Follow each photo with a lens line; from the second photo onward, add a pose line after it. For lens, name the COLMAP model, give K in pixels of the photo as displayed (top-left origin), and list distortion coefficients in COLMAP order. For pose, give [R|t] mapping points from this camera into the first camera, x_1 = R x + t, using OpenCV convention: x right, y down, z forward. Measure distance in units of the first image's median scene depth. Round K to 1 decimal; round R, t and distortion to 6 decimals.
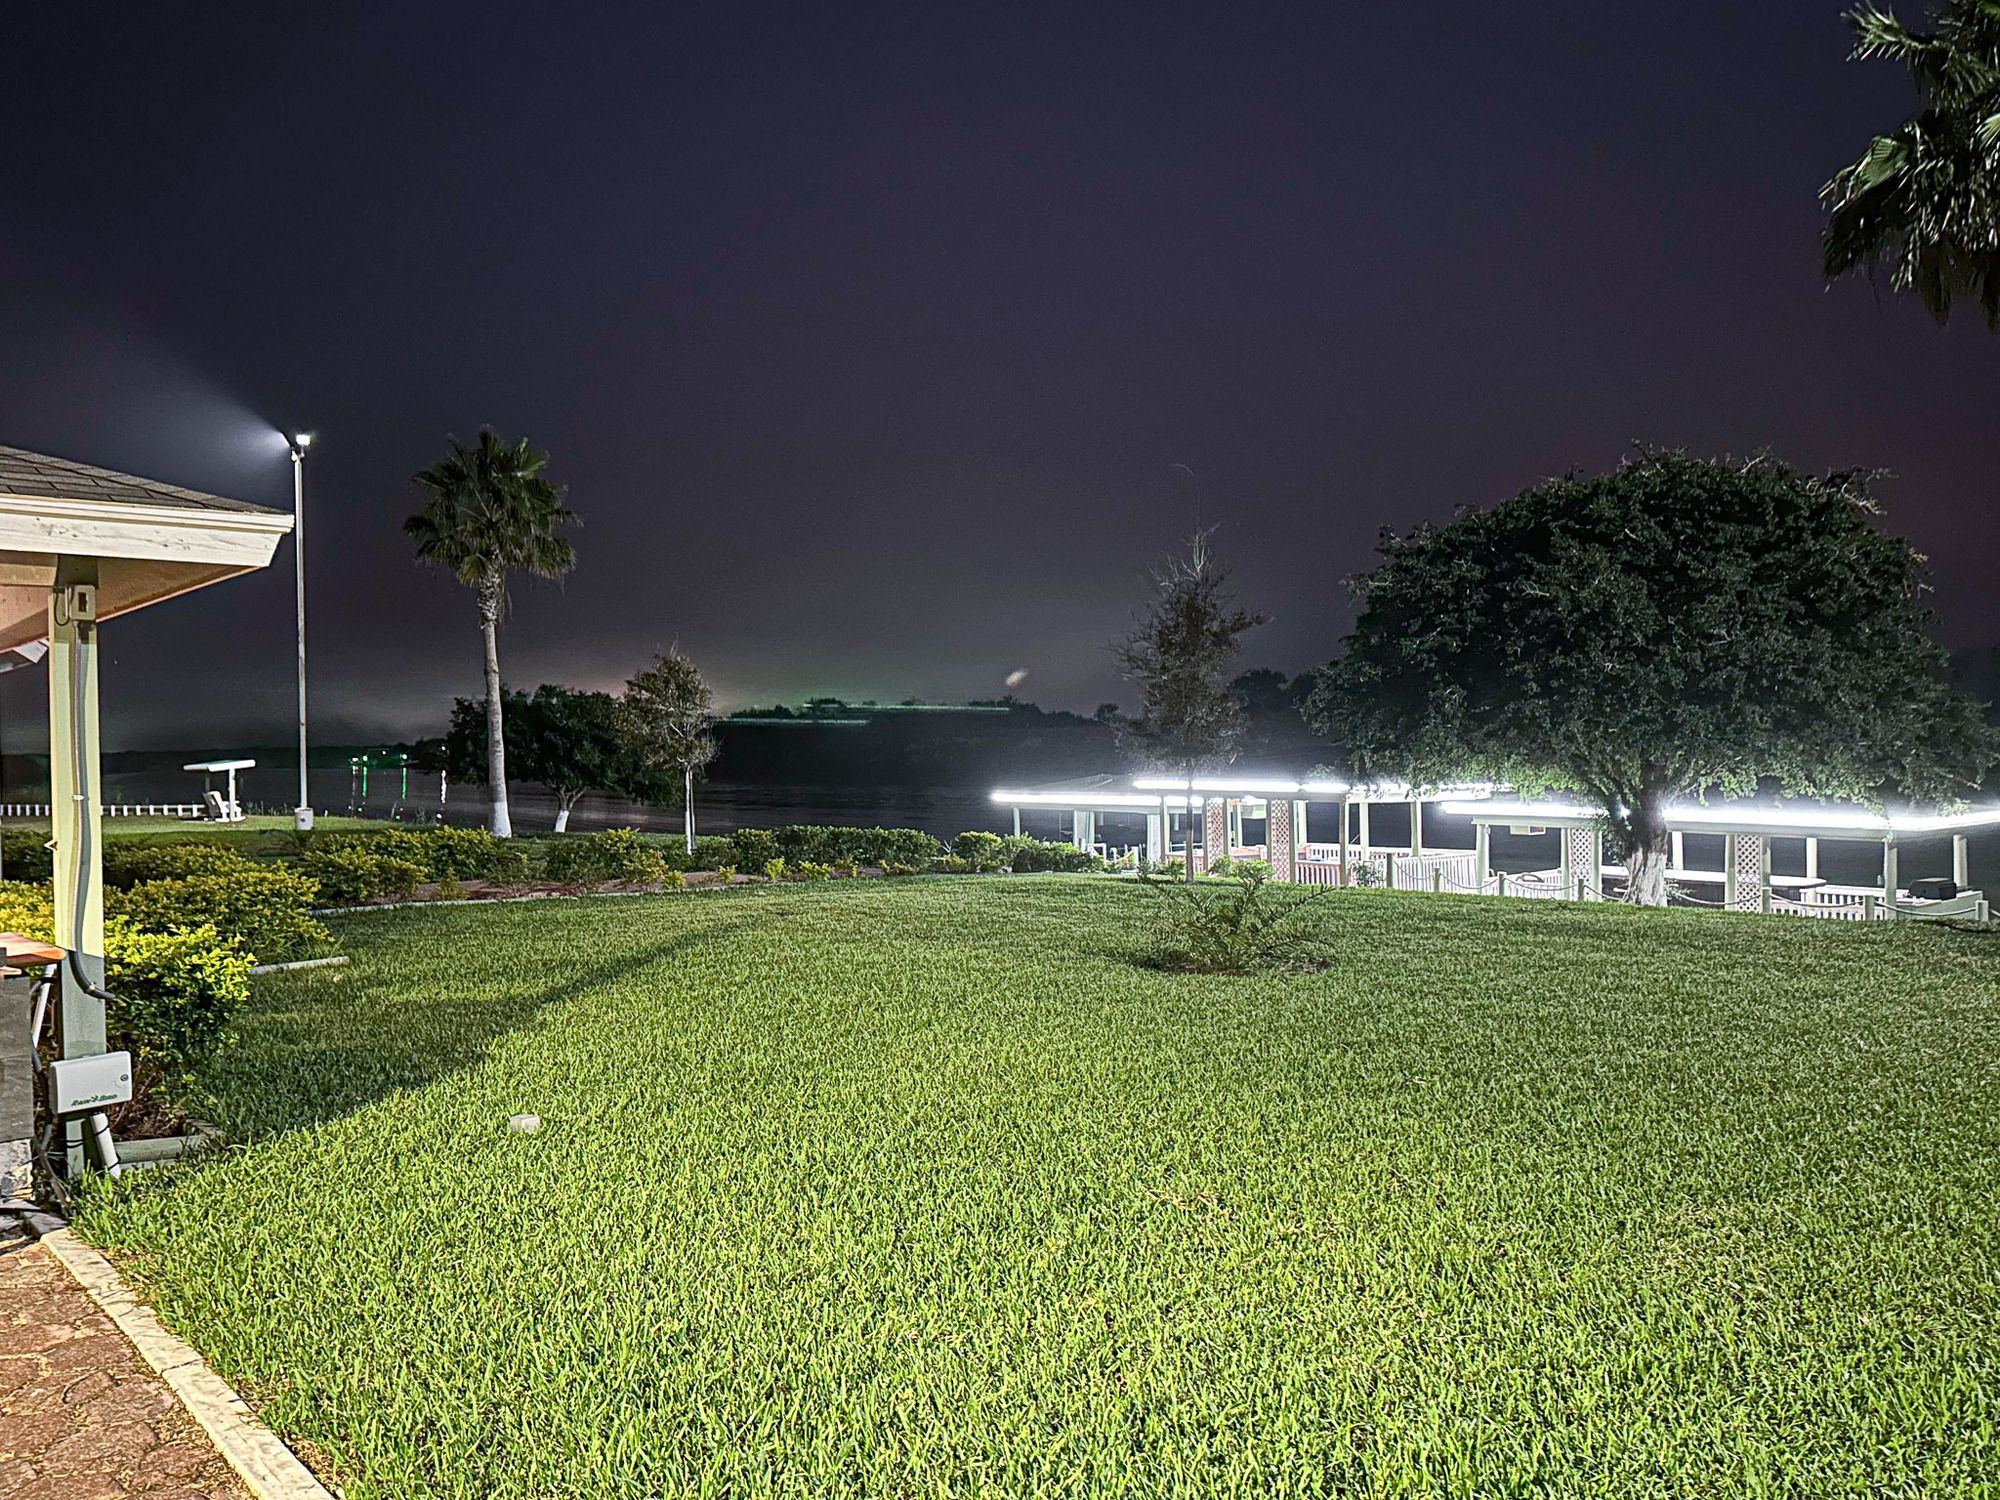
lens RADIAL K [[1517.2, 0, 993.6], [0, 1517.2, 739.0], [0, 0, 1]] dist [0.056349, -0.060998]
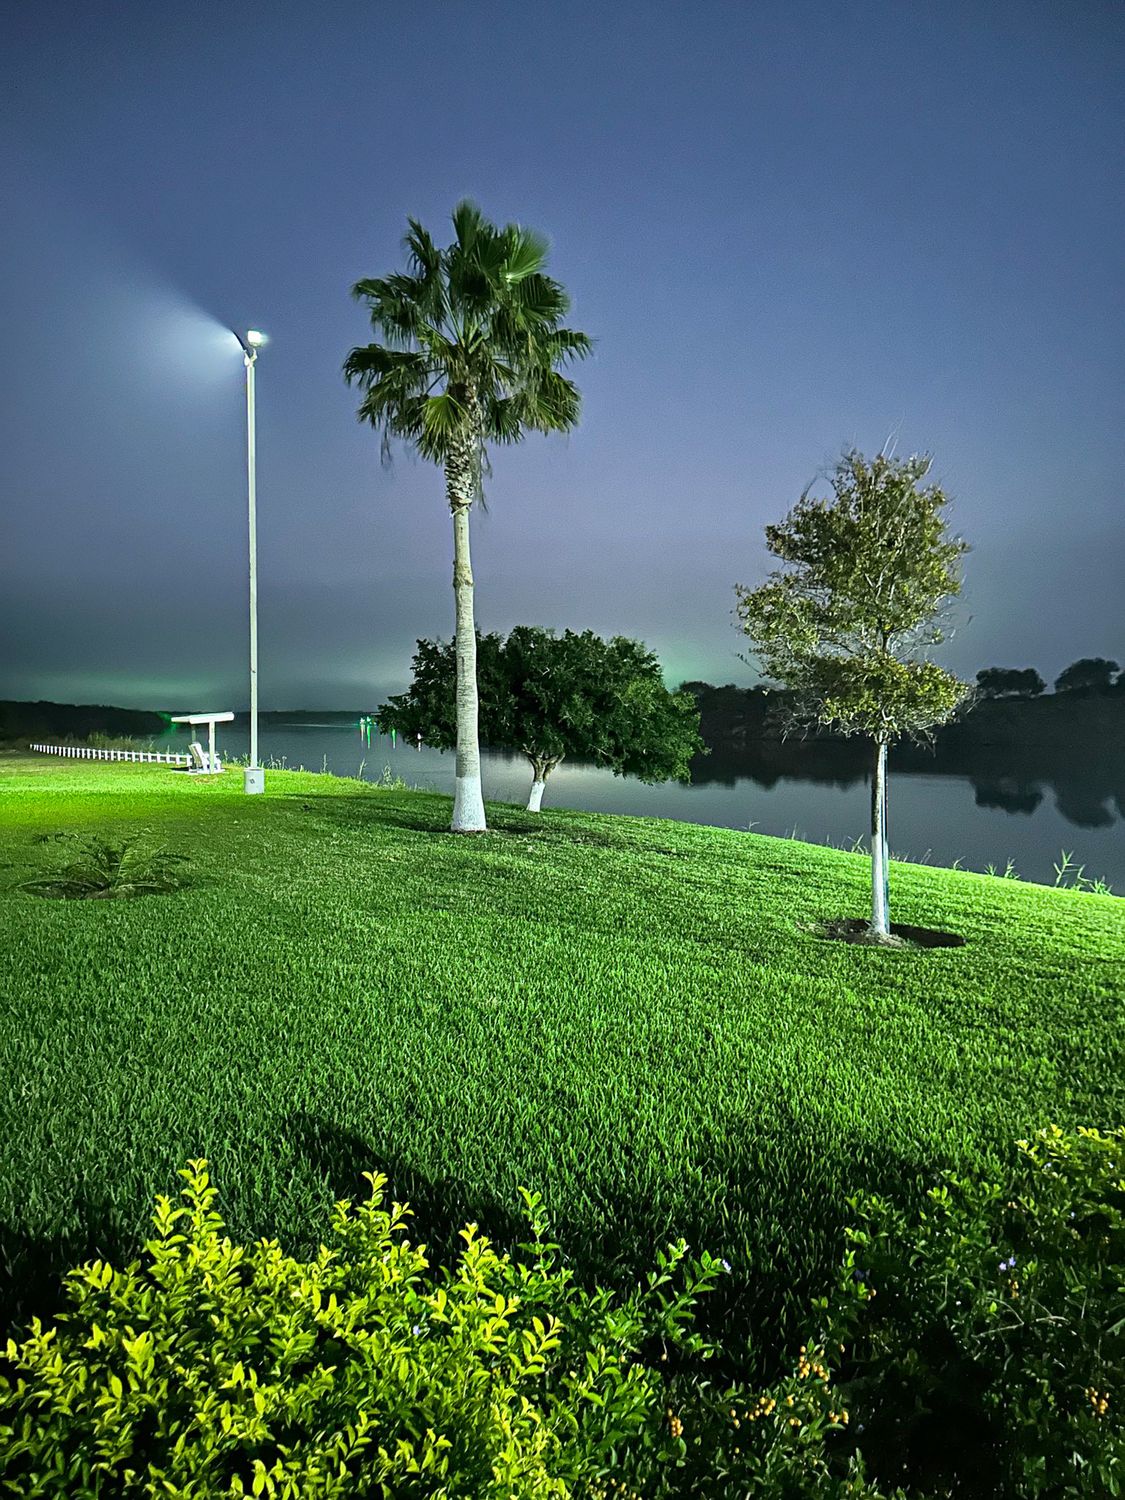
lens RADIAL K [[1014.0, 0, 535.5], [0, 1014.0, 747.6], [0, 0, 1]] dist [0.058454, -0.072322]
pose [[0.972592, 0.025709, -0.231095, -0.788607], [-0.016905, 0.999057, 0.039996, 0.037957], [0.231905, -0.034993, 0.972109, 2.321116]]
